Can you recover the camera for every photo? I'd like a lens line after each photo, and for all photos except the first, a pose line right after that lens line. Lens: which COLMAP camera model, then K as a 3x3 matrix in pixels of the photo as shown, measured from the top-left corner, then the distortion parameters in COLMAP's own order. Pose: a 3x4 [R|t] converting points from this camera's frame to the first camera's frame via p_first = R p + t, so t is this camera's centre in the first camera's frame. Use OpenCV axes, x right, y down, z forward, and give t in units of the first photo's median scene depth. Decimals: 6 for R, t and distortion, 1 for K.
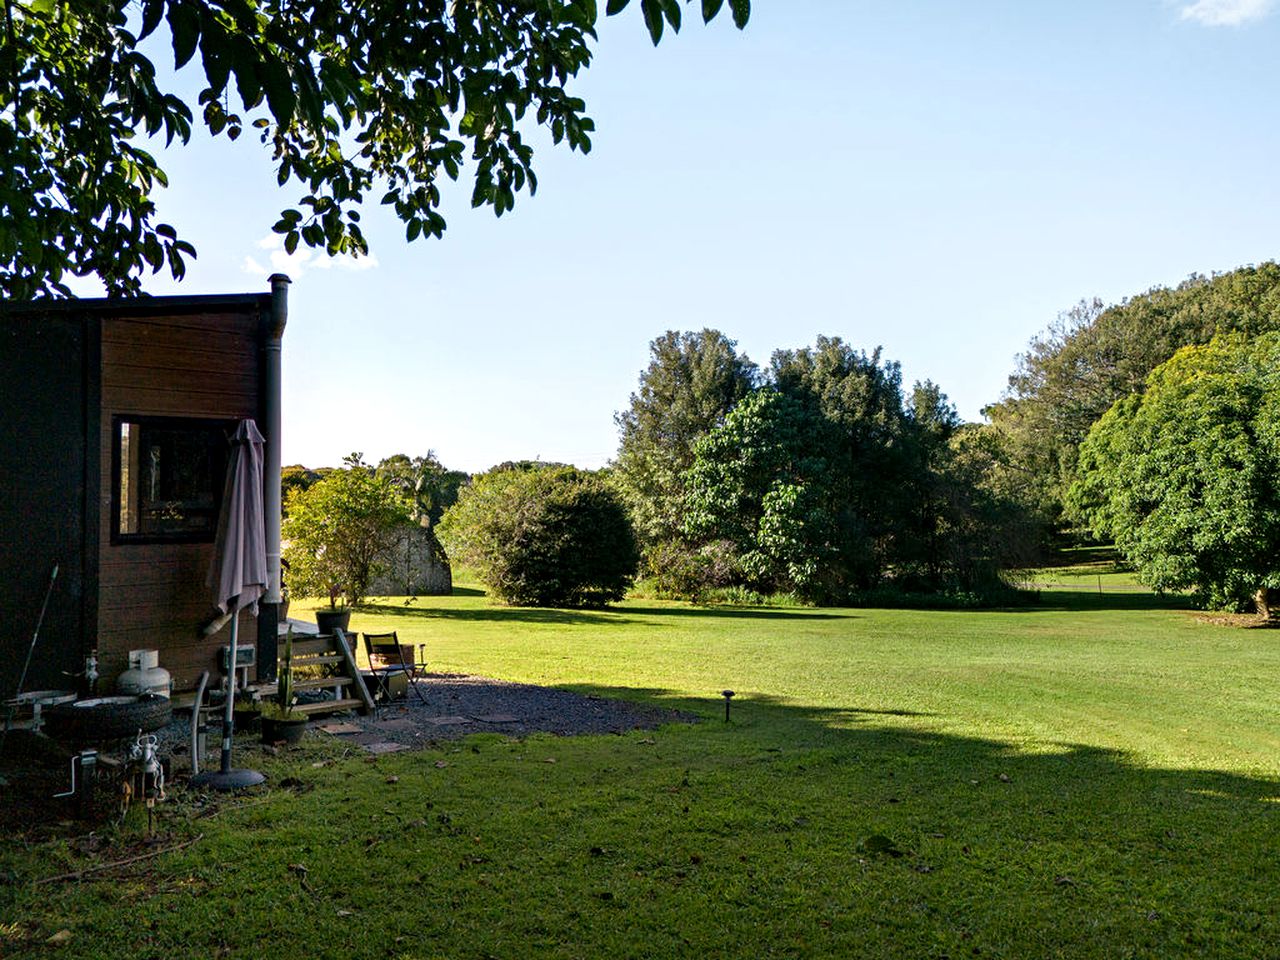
lens RADIAL K [[1047.5, 0, 640.0], [0, 1047.5, 480.0], [0, 0, 1]] dist [0.111785, -0.005863]
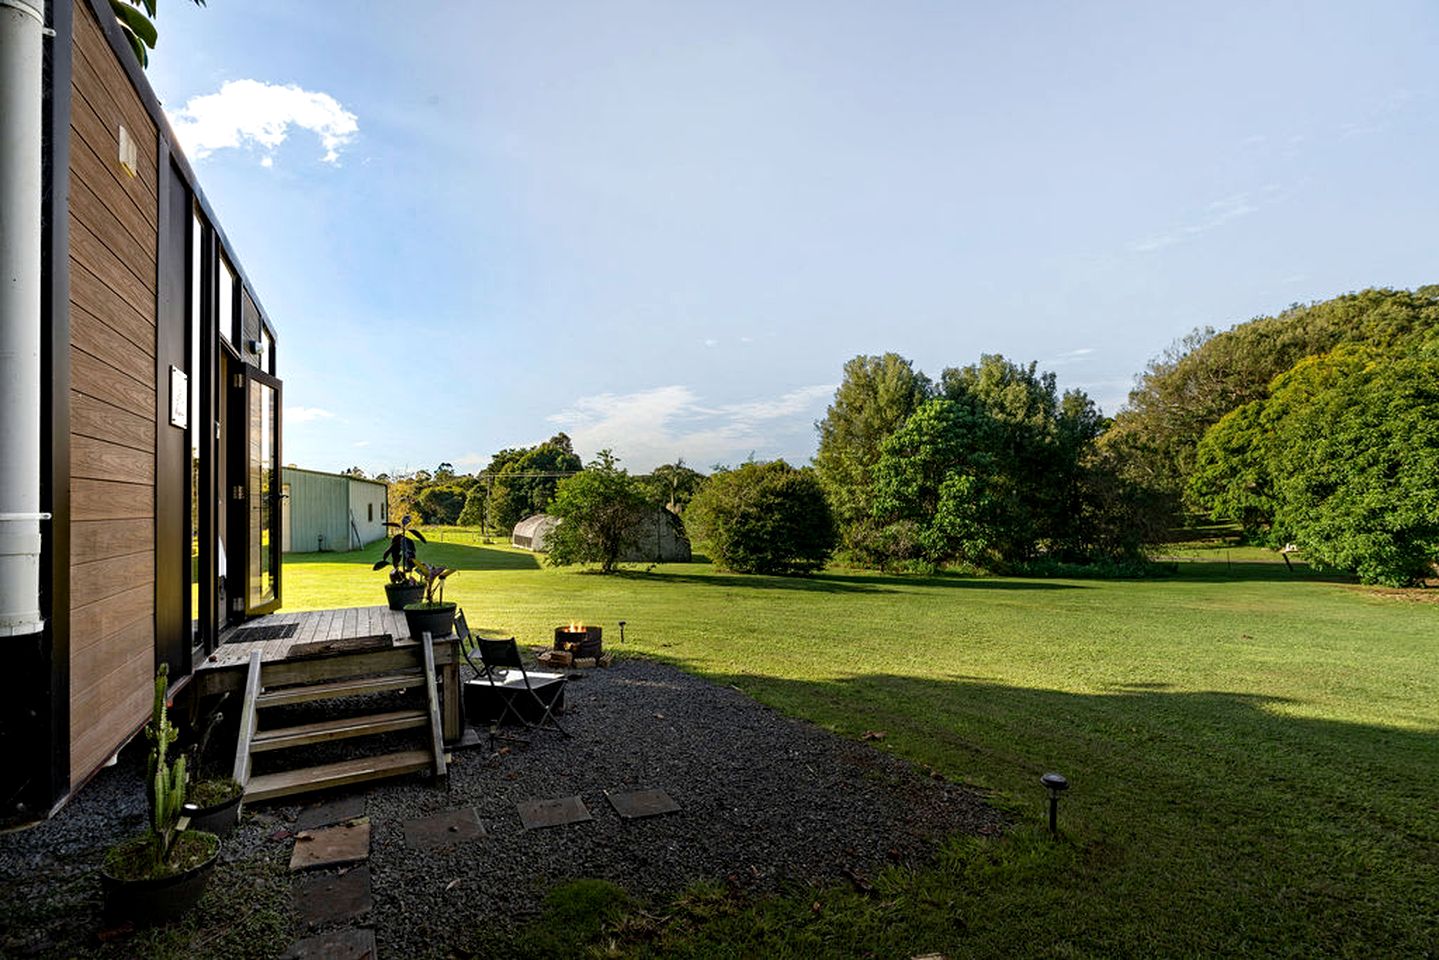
lens RADIAL K [[682.8, 0, 719.5], [0, 682.8, 480.0], [0, 0, 1]] dist [0.029511, 0.000786]
pose [[0.987217, -0.007909, -0.159188, -0.007559], [0.006977, 0.999955, -0.006411, 0.012779], [0.159232, 0.005219, 0.987227, 0.168194]]
